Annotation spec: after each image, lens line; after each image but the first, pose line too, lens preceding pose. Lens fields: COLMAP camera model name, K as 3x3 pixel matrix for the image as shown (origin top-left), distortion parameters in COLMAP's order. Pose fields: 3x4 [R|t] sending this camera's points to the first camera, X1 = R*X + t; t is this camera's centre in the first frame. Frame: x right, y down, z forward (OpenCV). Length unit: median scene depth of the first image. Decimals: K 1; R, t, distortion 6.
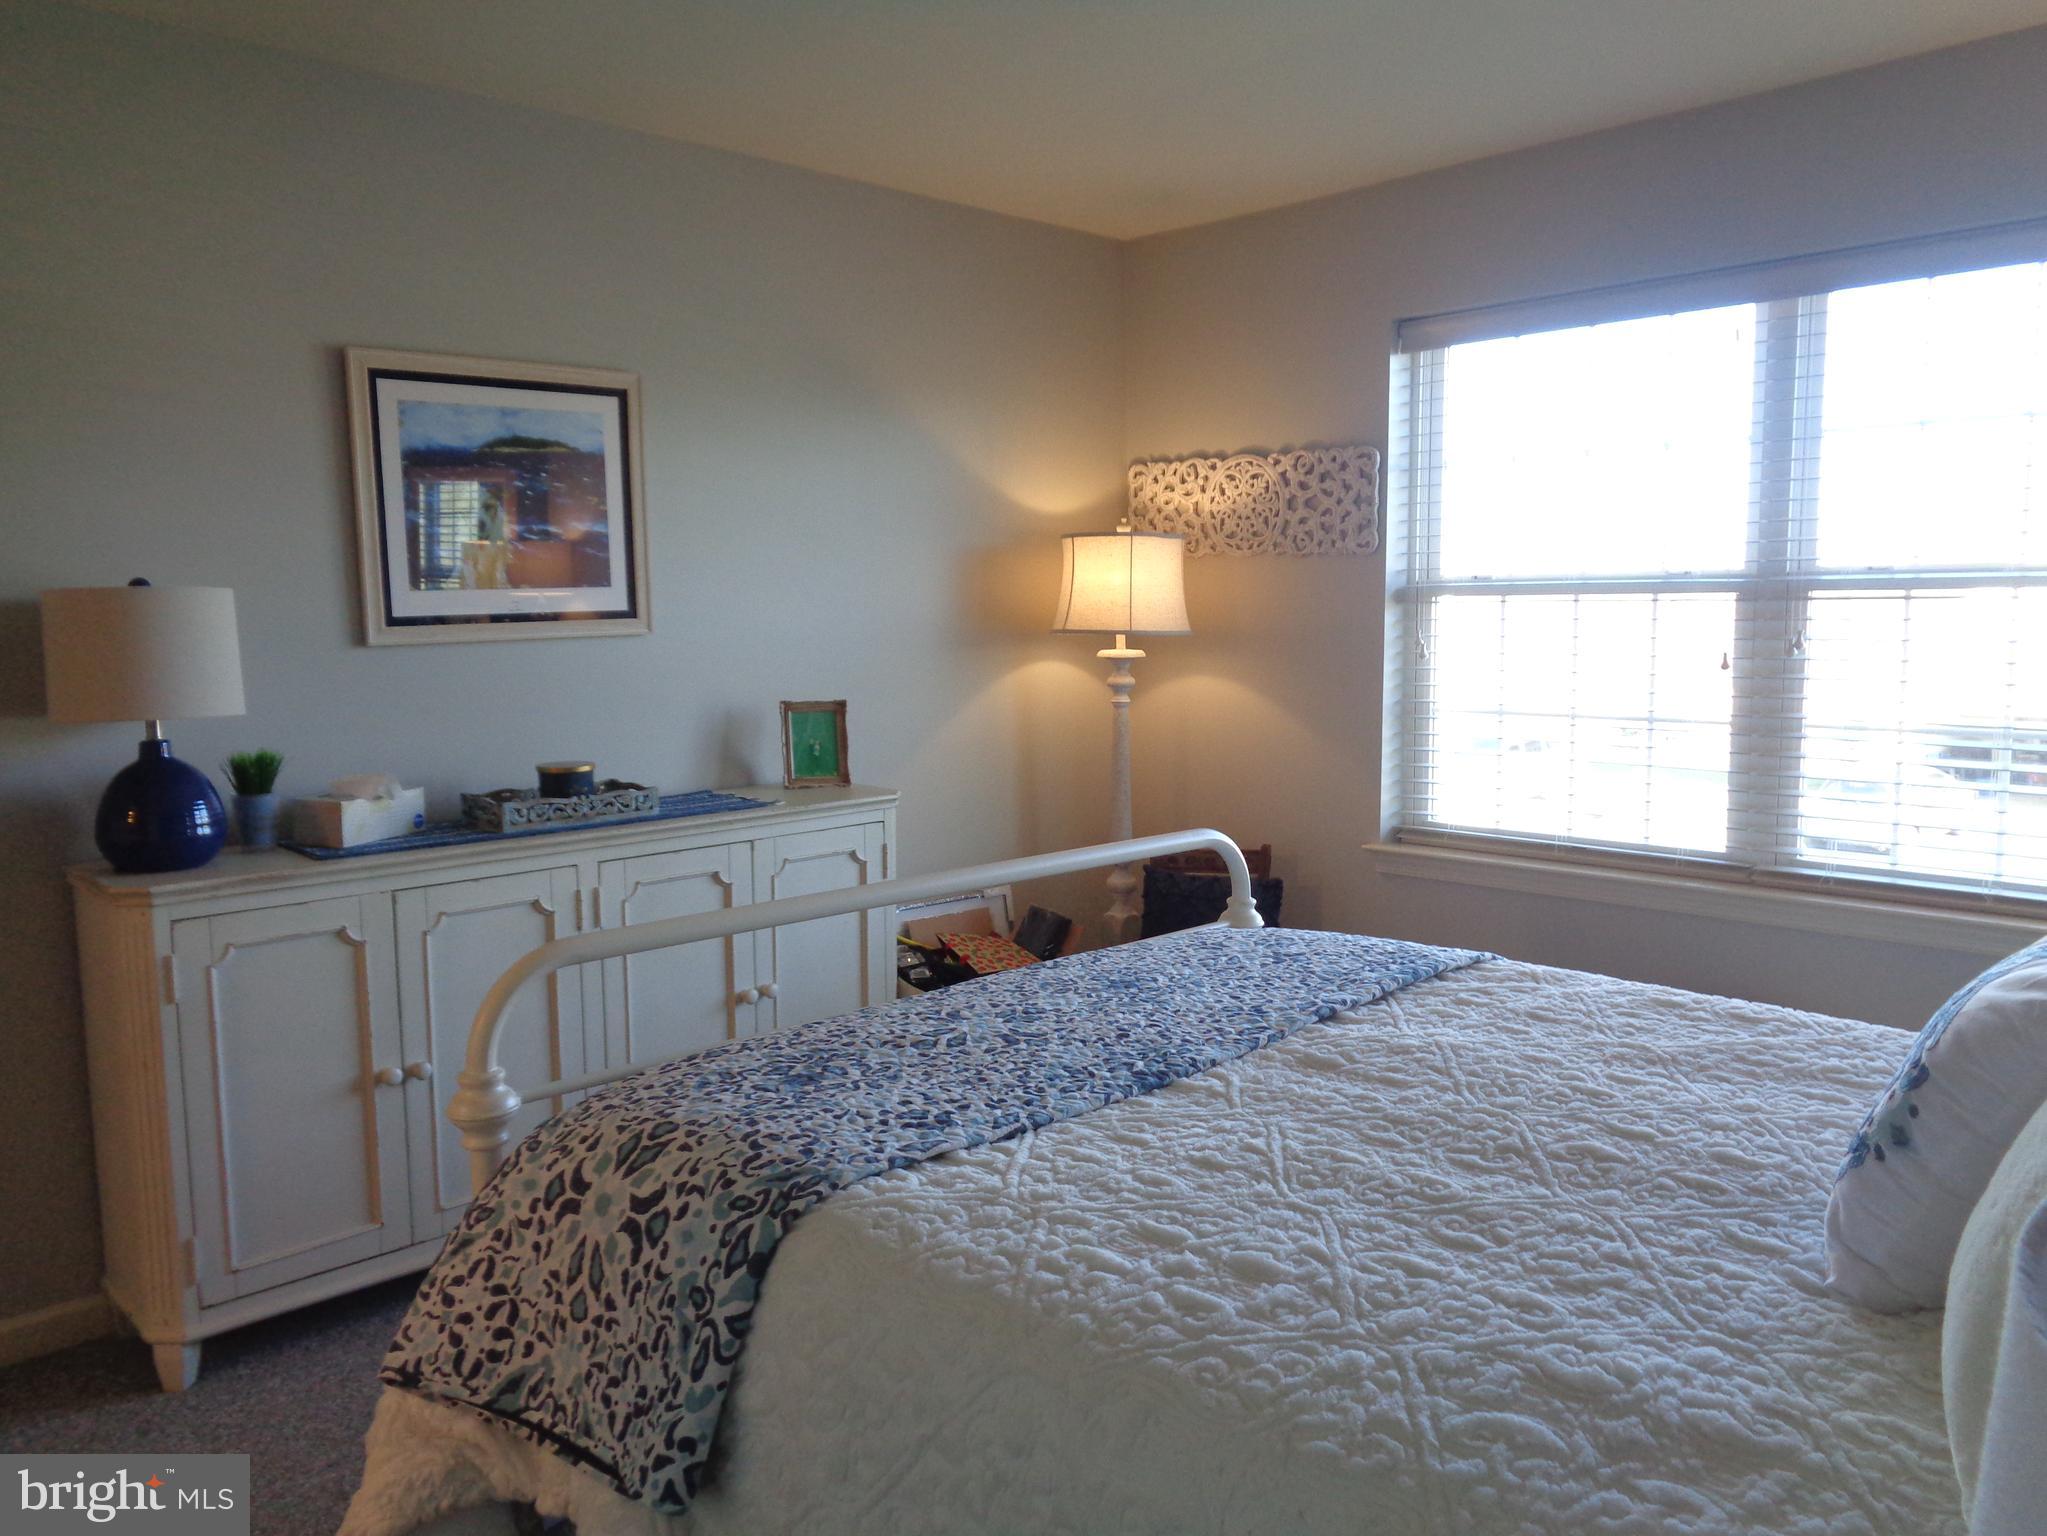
lens RADIAL K [[1546.7, 0, 1029.1], [0, 1546.7, 772.1], [0, 0, 1]] dist [-0.006421, -0.002293]
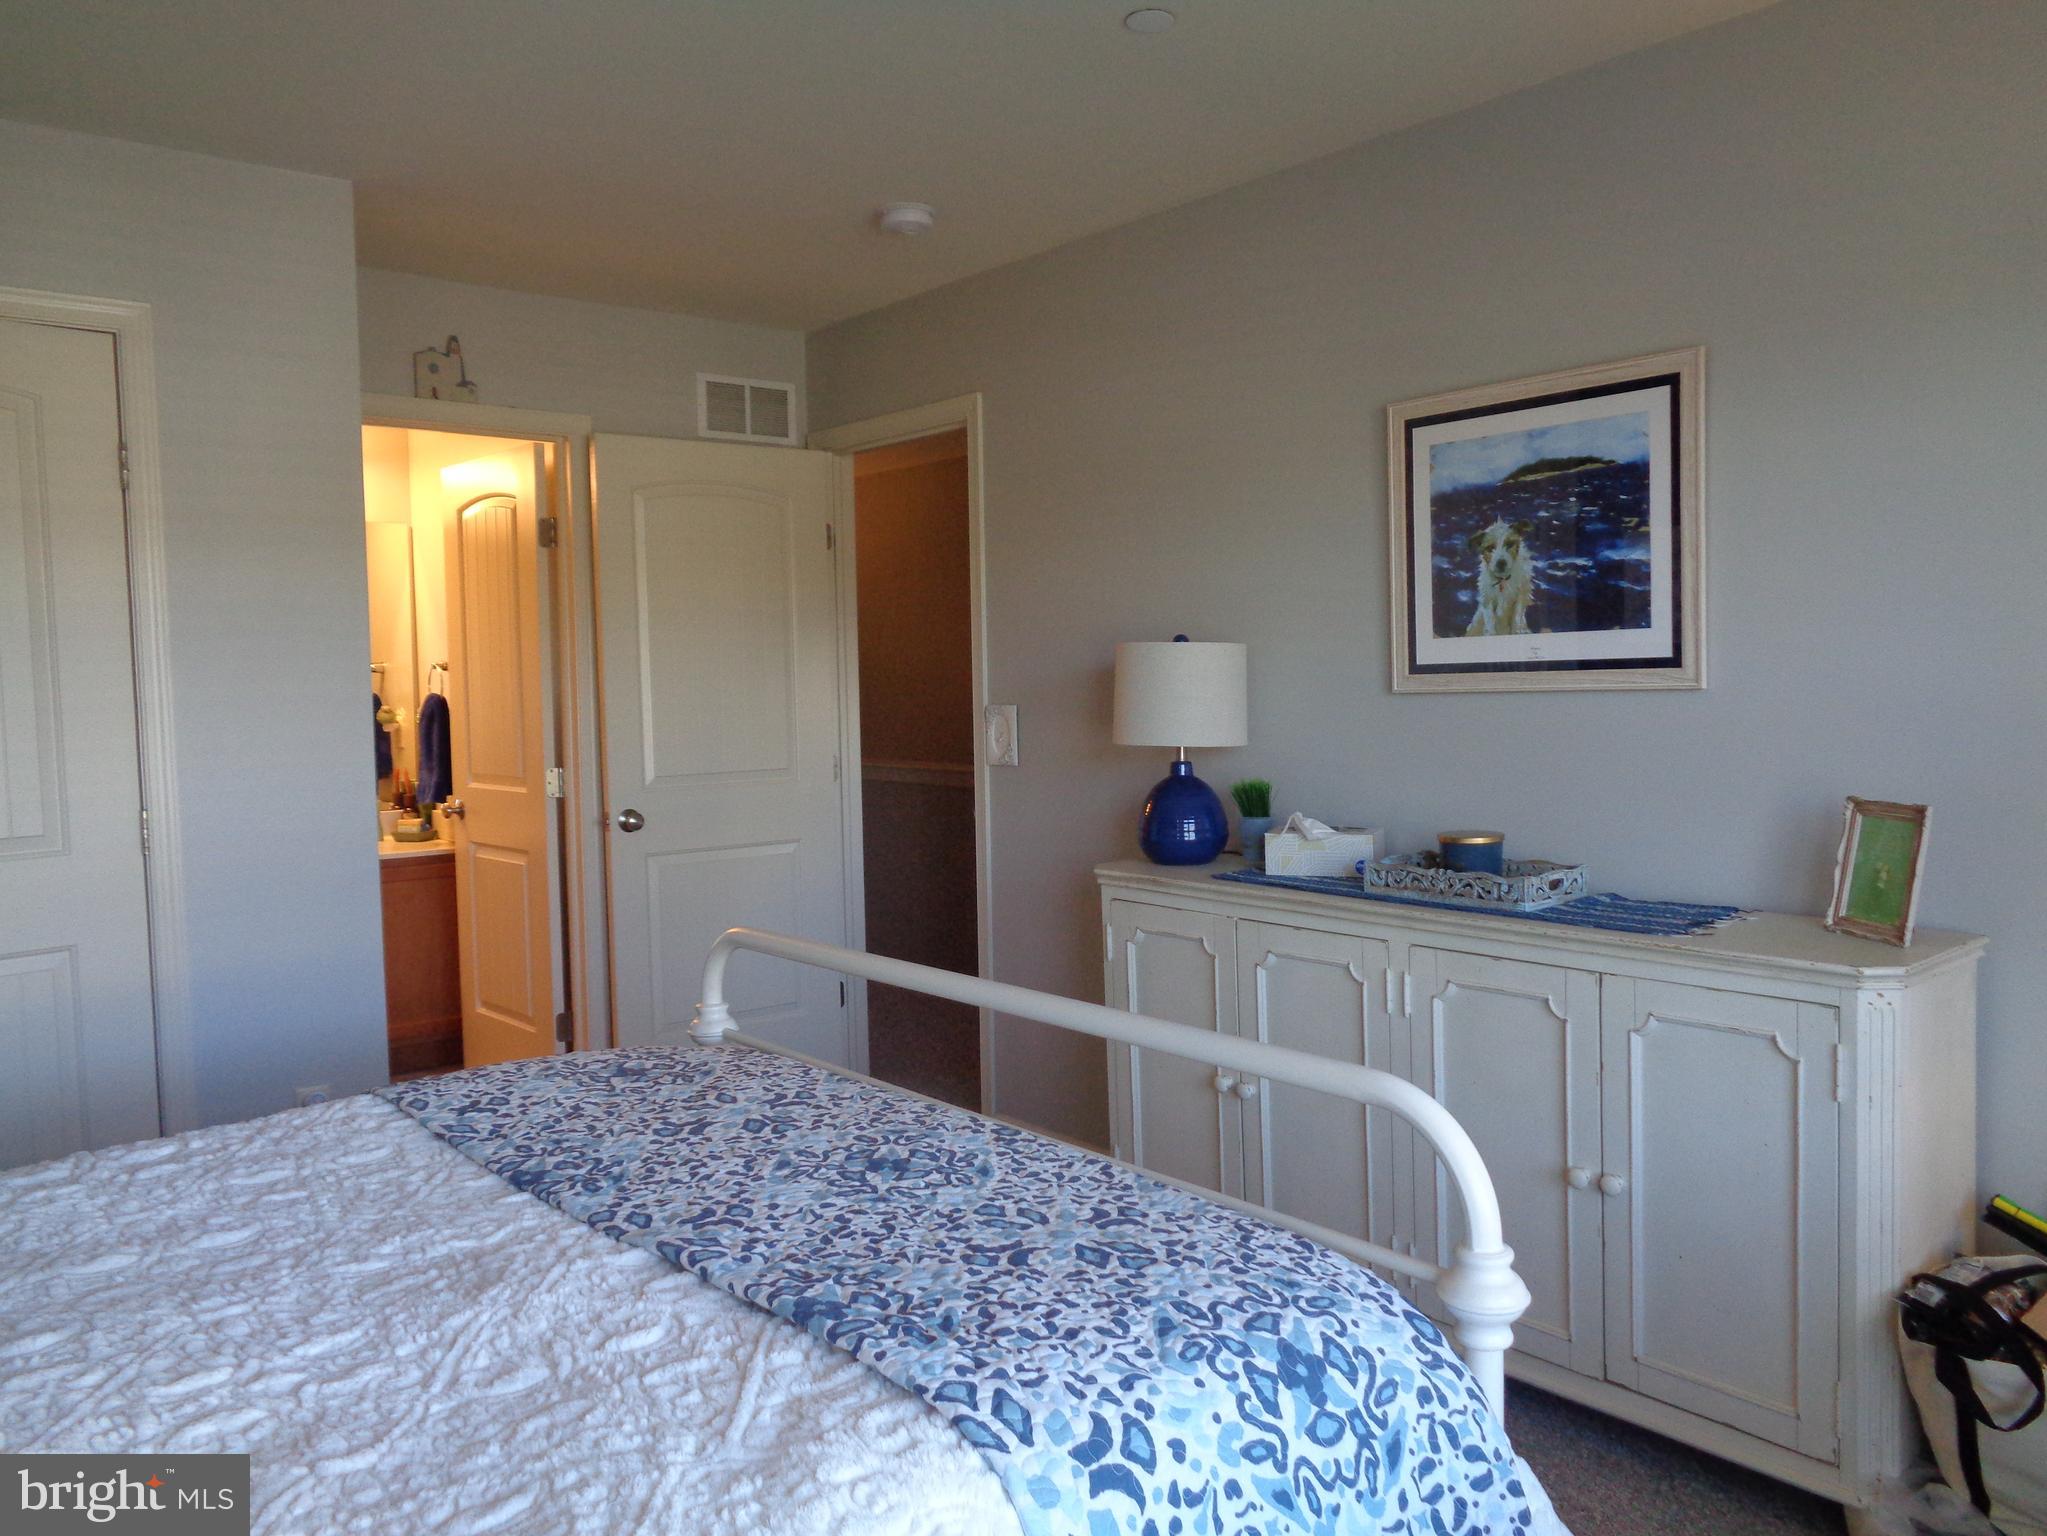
lens RADIAL K [[1517.2, 0, 1023.8], [0, 1517.2, 779.0], [0, 0, 1]] dist [-0.003919, -0.001151]
pose [[-0.057403, 0.087361, -0.994521, 0.561428], [-0.089444, 0.991708, 0.092276, -0.091293], [0.994336, 0.094251, -0.049113, 0.771488]]
